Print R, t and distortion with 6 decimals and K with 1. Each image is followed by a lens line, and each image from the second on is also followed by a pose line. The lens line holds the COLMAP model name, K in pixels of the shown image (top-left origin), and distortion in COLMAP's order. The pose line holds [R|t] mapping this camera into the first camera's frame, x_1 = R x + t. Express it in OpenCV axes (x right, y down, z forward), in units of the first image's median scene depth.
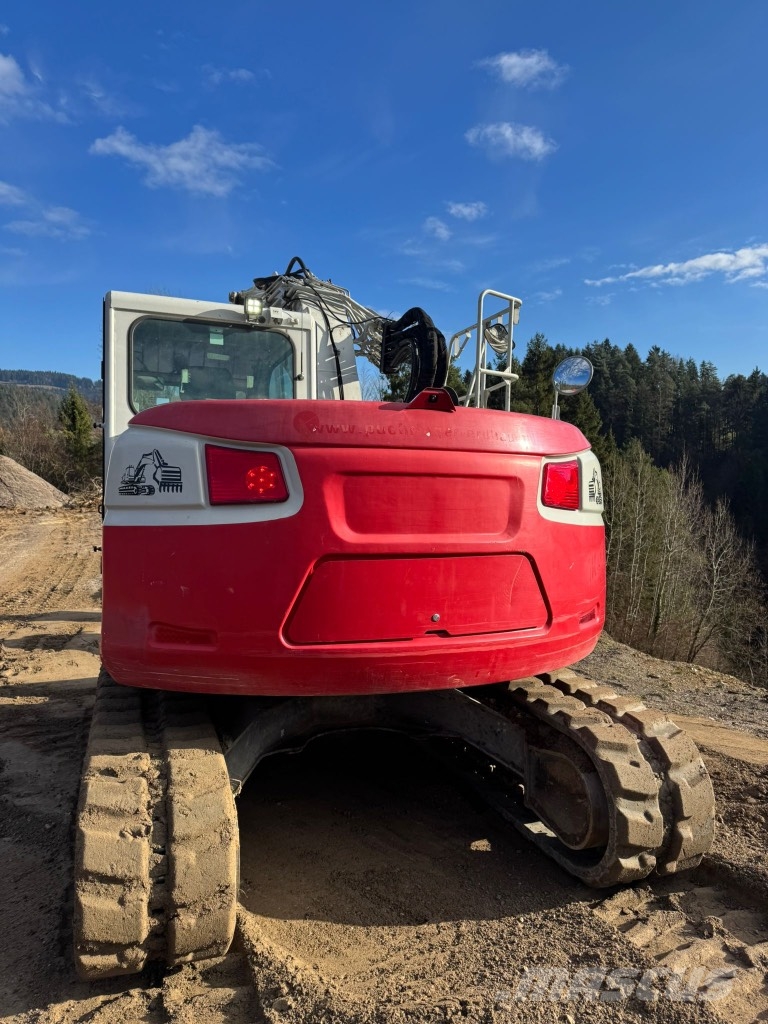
lens RADIAL K [[723.5, 0, 382.3], [0, 723.5, 514.8], [0, 0, 1]] dist [0.062161, -0.108735]
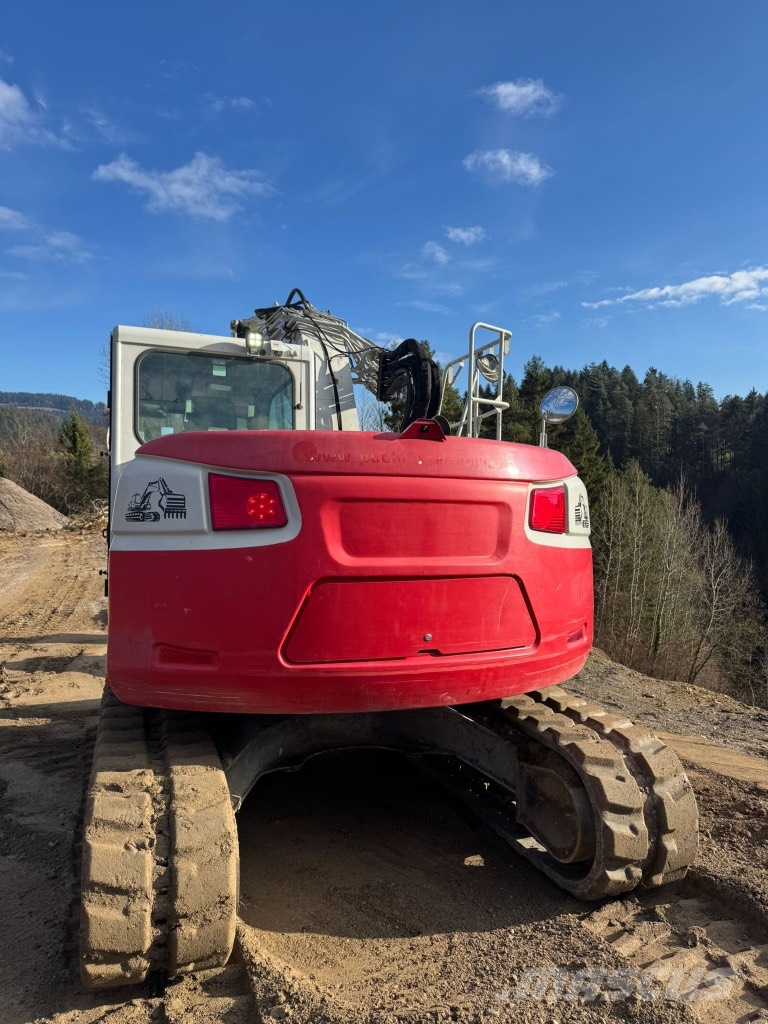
lens RADIAL K [[724.7, 0, 388.3], [0, 724.7, 508.5], [0, 0, 1]] dist [0.064189, -0.107759]
pose [[0.999966, -0.002631, 0.007843, 0.006885], [0.002916, 0.999327, -0.036564, -0.004501], [-0.007741, 0.036586, 0.999301, -0.042077]]
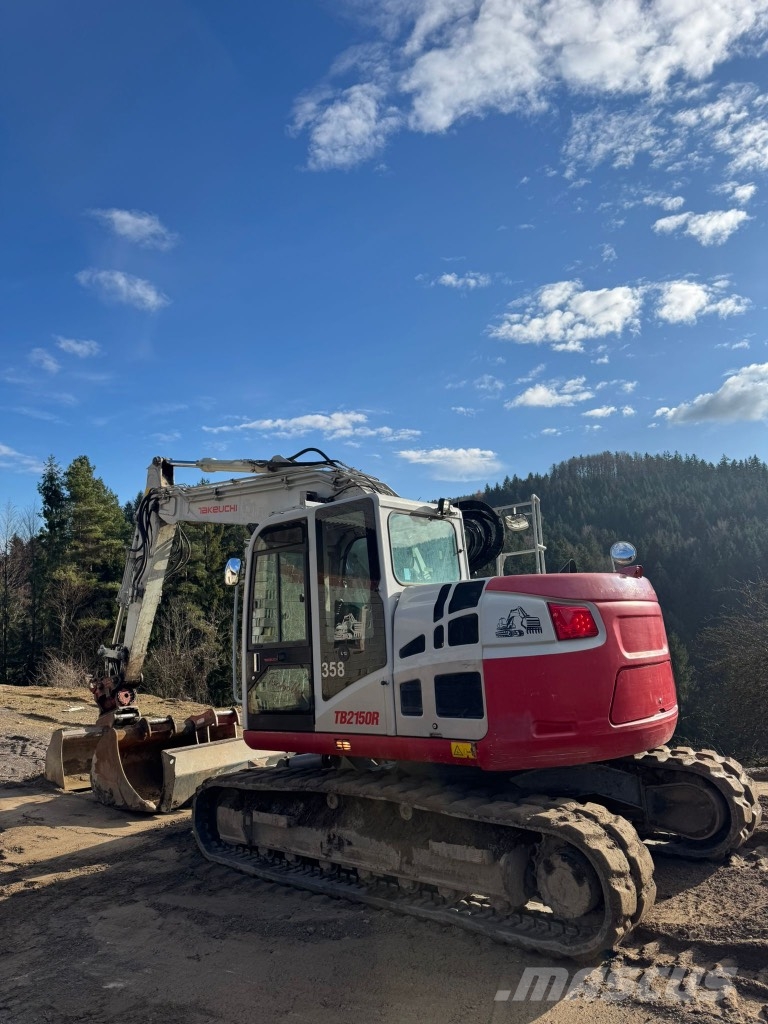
lens RADIAL K [[724.7, 0, 388.3], [0, 724.7, 508.5], [0, 0, 1]] dist [0.064189, -0.107759]
pose [[0.868250, 0.032983, 0.495030, -1.005129], [0.065081, 0.981594, -0.179549, -0.025658], [-0.491841, 0.188110, 0.850122, -0.170567]]
